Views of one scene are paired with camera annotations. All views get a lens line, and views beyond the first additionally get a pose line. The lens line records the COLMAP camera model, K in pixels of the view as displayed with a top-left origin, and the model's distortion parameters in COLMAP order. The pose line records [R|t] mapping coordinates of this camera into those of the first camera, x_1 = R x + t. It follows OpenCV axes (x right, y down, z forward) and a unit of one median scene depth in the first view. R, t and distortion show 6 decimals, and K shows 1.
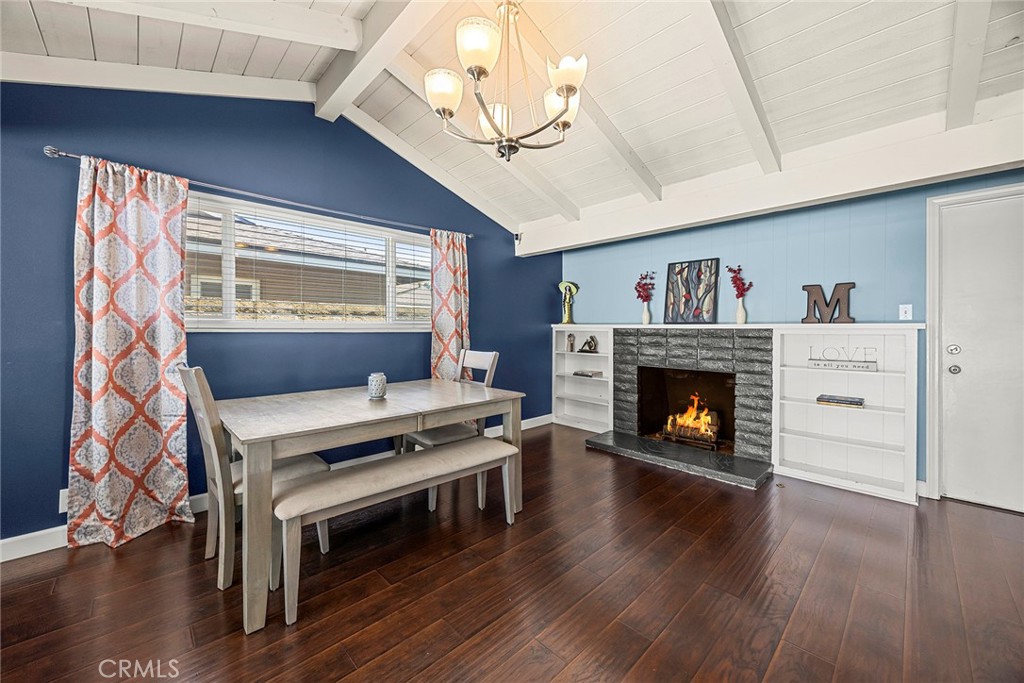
lens RADIAL K [[395.1, 0, 510.5], [0, 395.1, 335.9], [0, 0, 1]] dist [-0.002334, 0.000682]
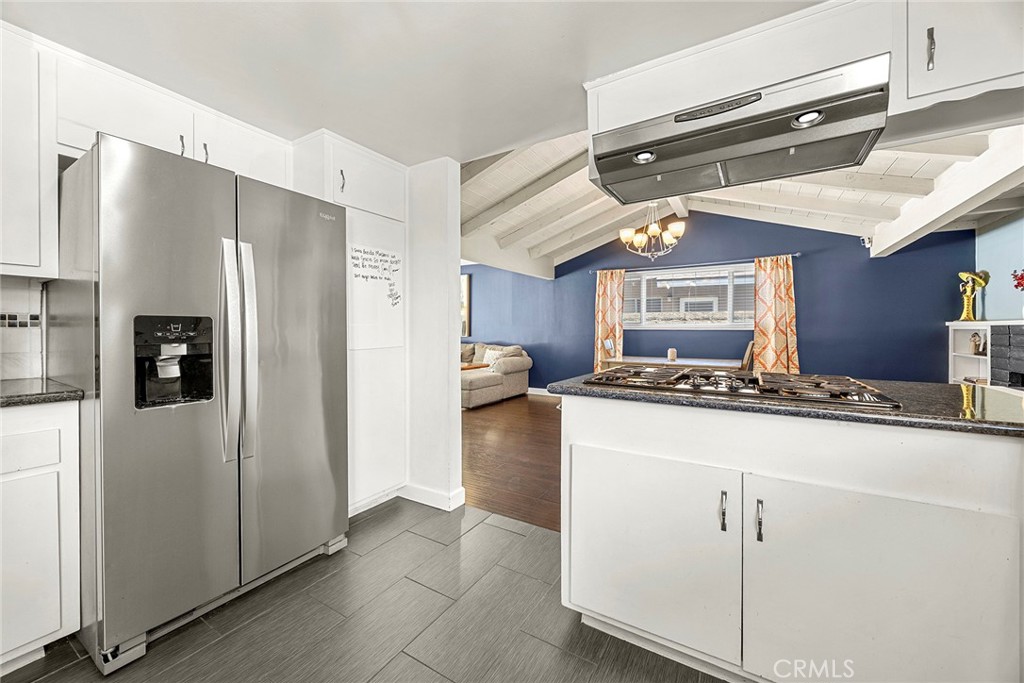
lens RADIAL K [[395.1, 0, 513.5], [0, 395.1, 334.6], [0, 0, 1]] dist [-0.002334, 0.000682]
pose [[0.254221, 0.002120, -0.967144, 1.234584], [-0.022967, 0.999729, -0.003846, 0.042556], [0.966873, 0.023190, 0.254201, -0.277057]]
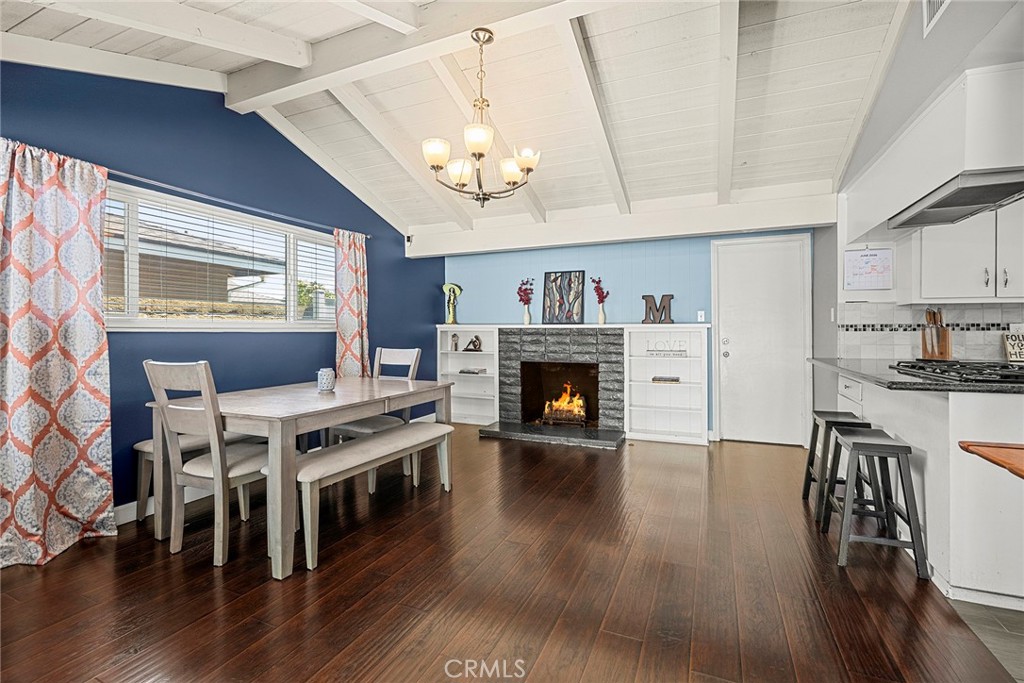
lens RADIAL K [[460.9, 0, 513.5], [0, 460.9, 335.8], [0, 0, 1]] dist [-0.017964, 0.002127]
pose [[0.924007, -0.007929, 0.382294, -0.290539], [0.010833, 0.999926, -0.005444, 0.014231], [-0.382223, 0.009172, 0.924025, -0.305921]]
